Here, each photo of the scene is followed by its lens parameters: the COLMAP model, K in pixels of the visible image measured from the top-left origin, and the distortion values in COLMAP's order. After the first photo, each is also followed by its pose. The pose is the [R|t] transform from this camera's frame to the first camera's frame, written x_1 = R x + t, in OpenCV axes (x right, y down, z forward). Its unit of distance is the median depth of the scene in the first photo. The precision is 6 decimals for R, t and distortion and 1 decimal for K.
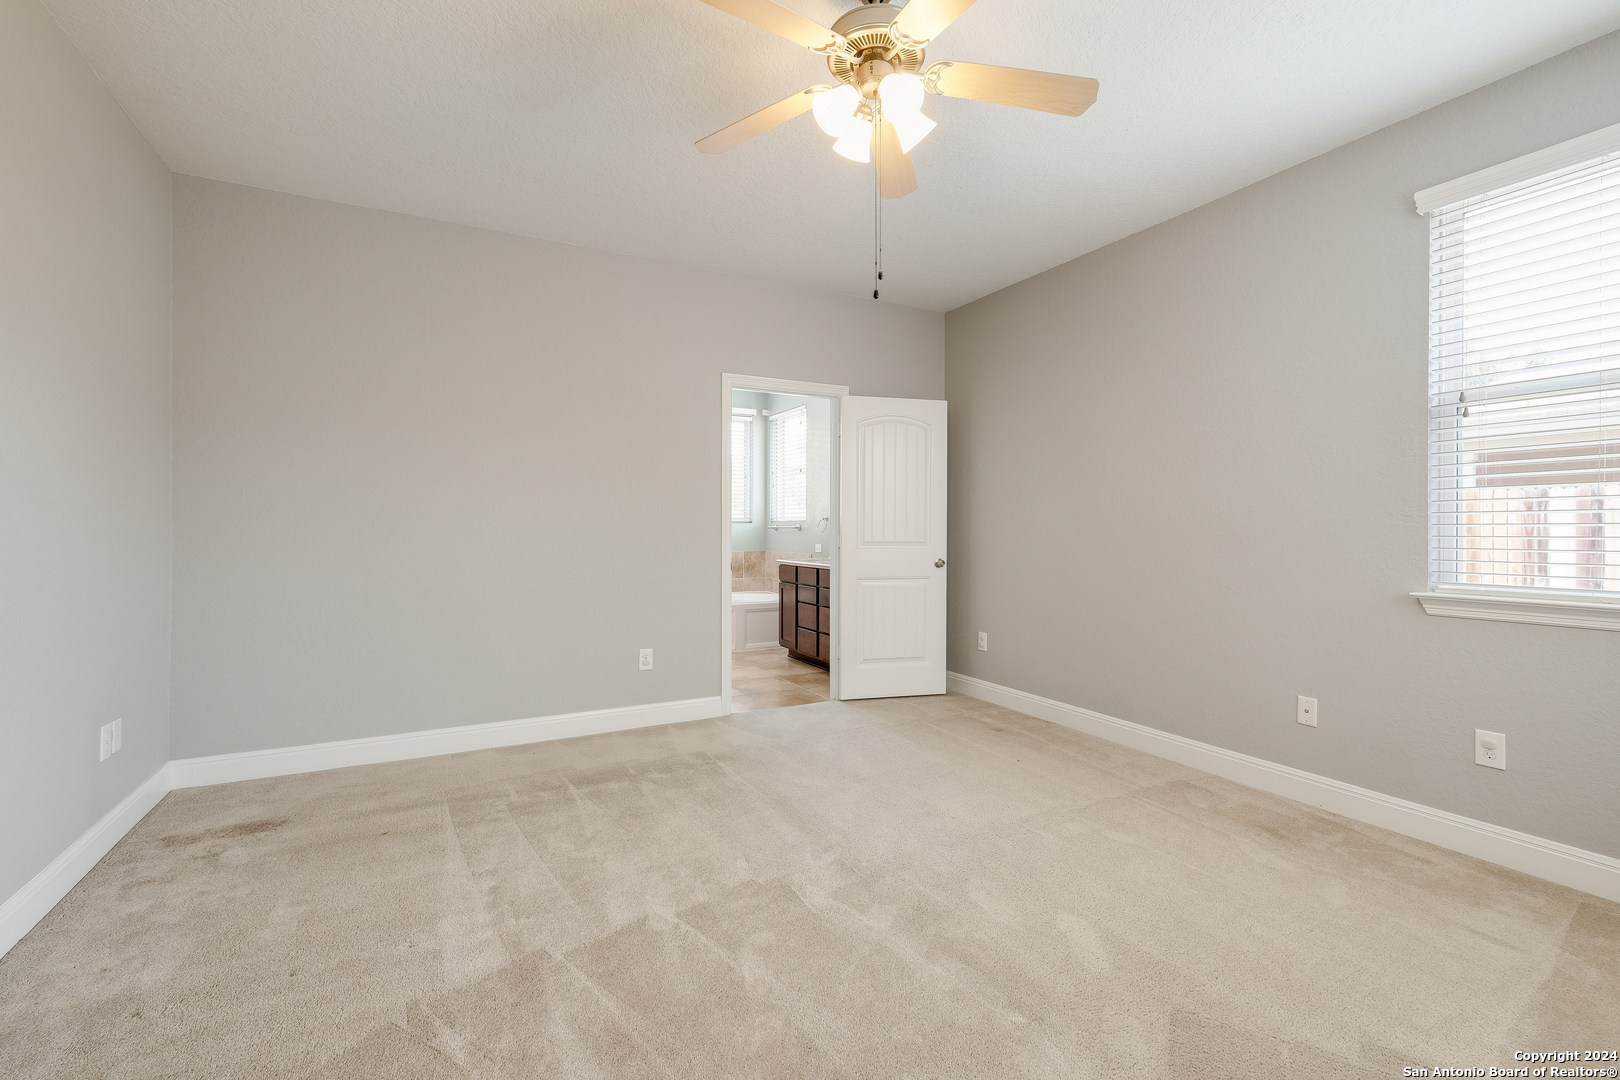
lens RADIAL K [[724.0, 0, 802.5], [0, 724.0, 535.2], [0, 0, 1]] dist [0.001909, 0.000145]
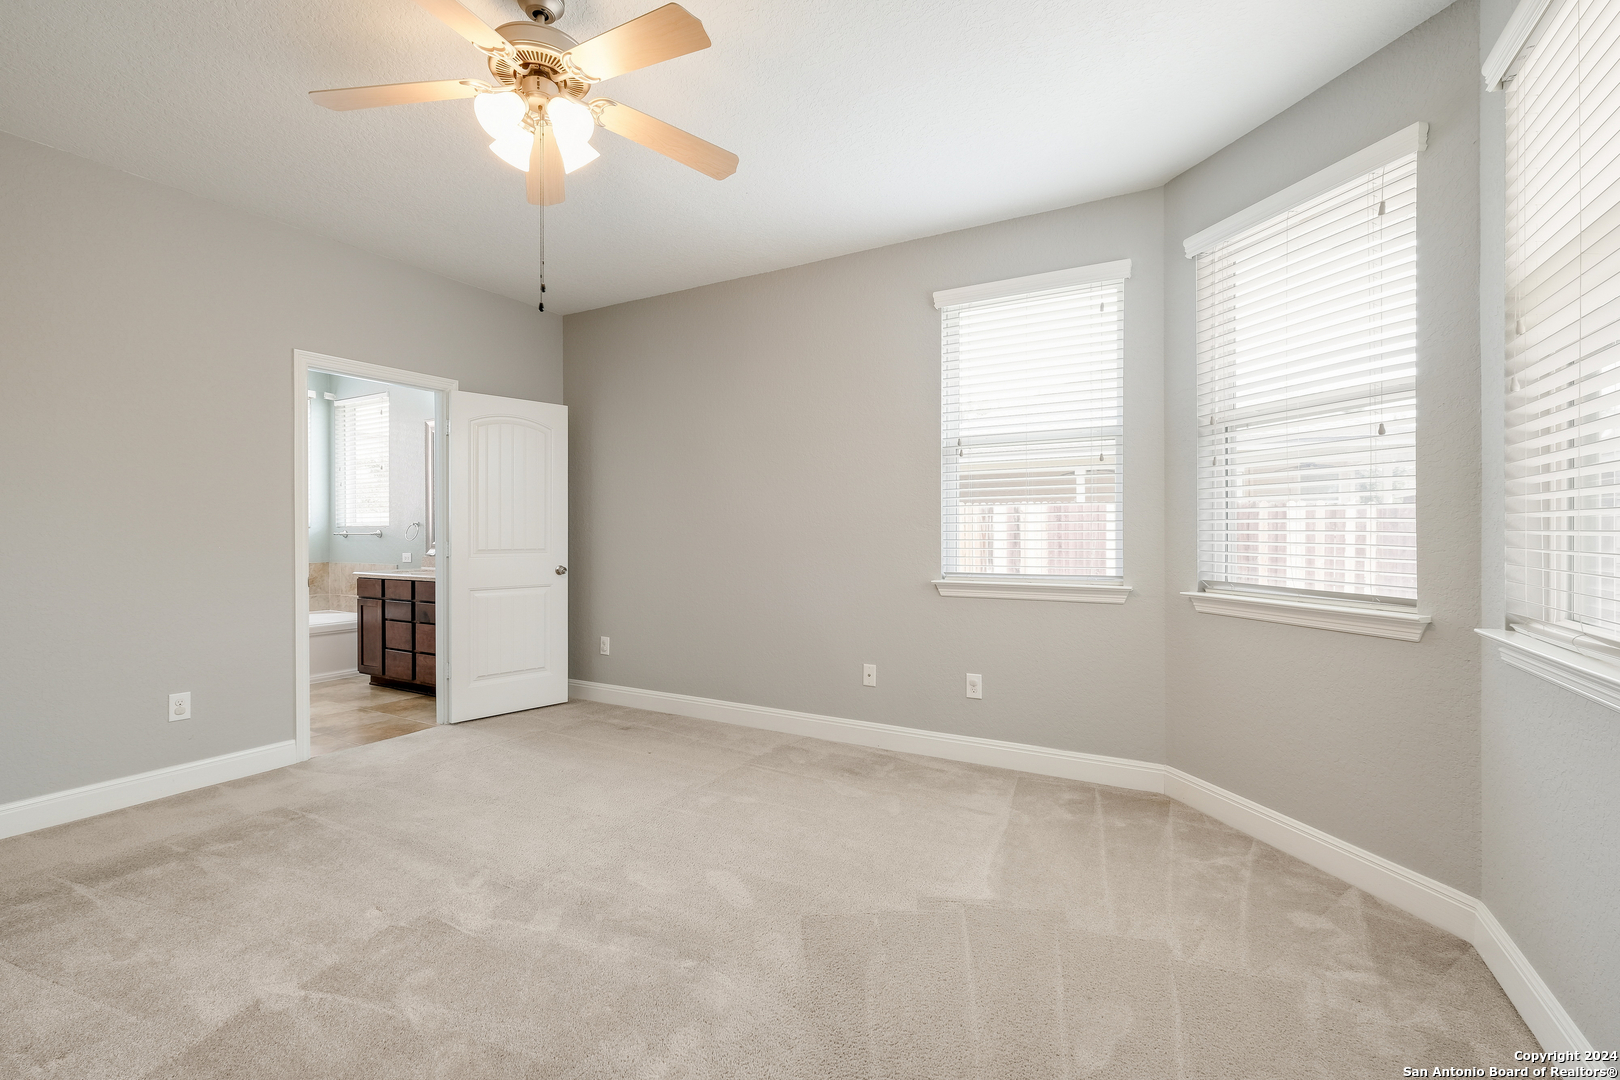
lens RADIAL K [[721.5, 0, 838.8], [0, 721.5, 548.2], [0, 0, 1]] dist [-0.001131, -0.000911]
pose [[0.829784, -0.015425, 0.557872, -0.076050], [0.008830, 0.999856, 0.014513, -0.003903], [-0.558015, -0.007117, 0.829800, -0.044361]]
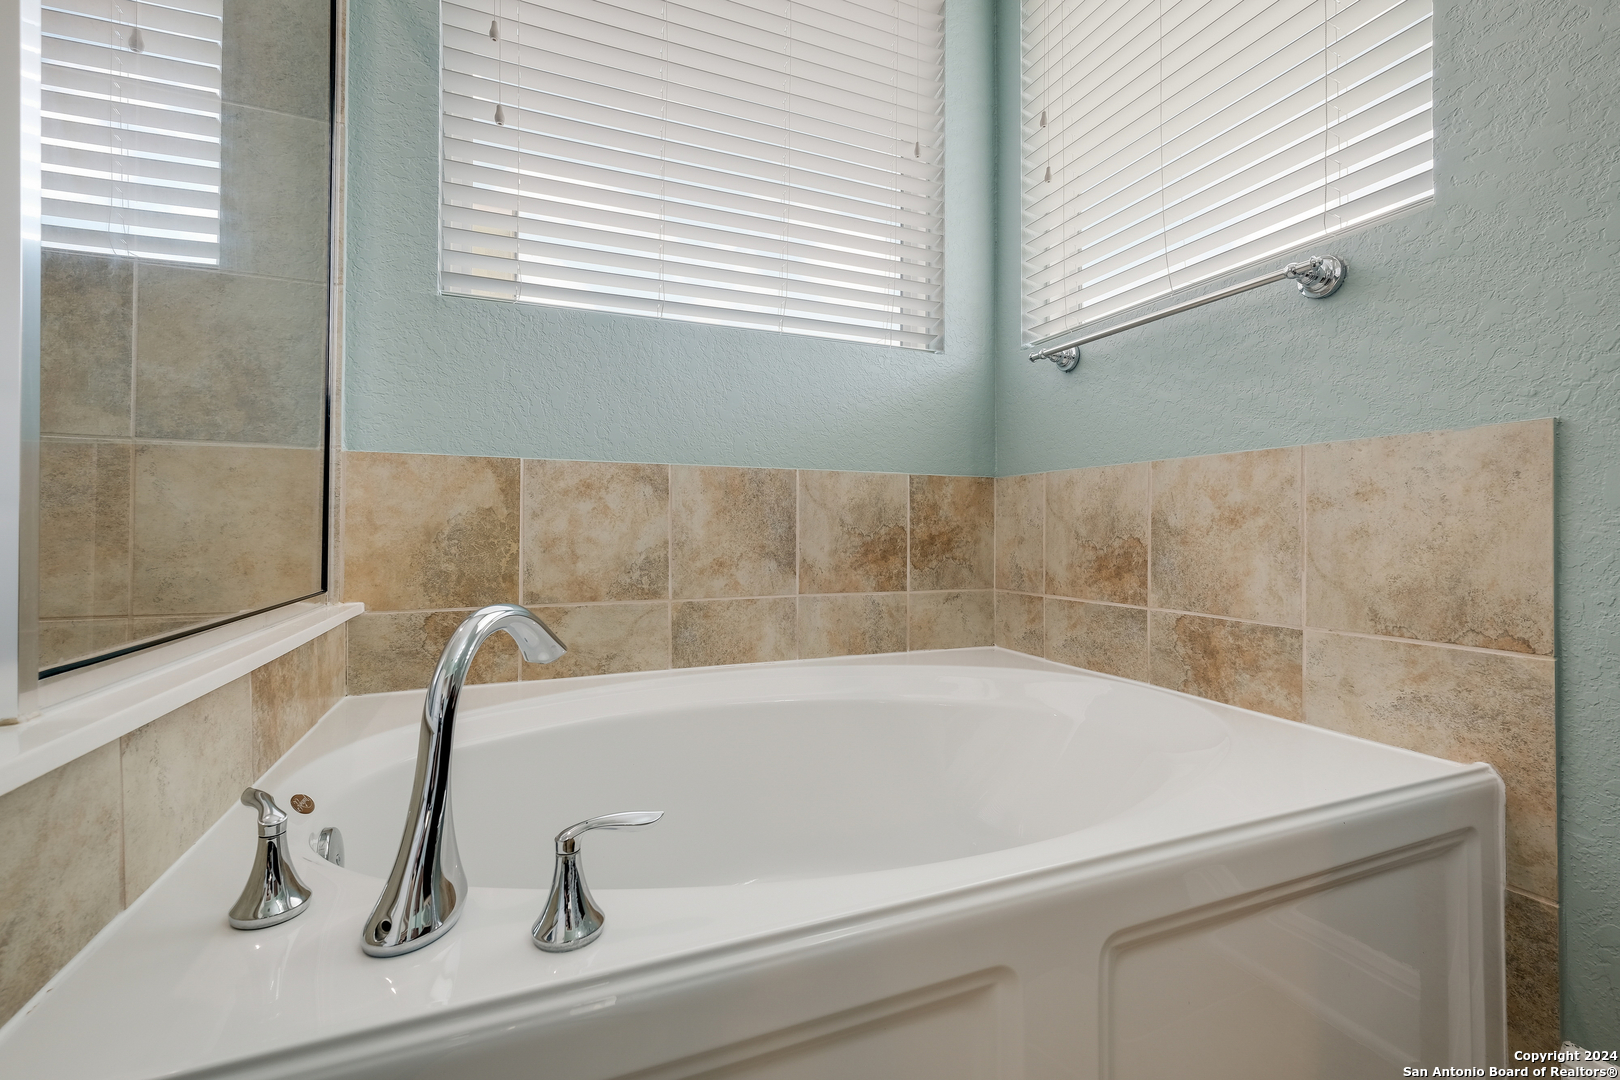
lens RADIAL K [[696.5, 0, 806.3], [0, 696.5, 525.9], [0, 0, 1]] dist [0.004067, 0.000441]
pose [[0.997502, -0.000245, -0.070641, -0.268735], [-0.001065, 0.999828, -0.018497, 0.116711], [0.070633, 0.018526, 0.997330, 2.139269]]
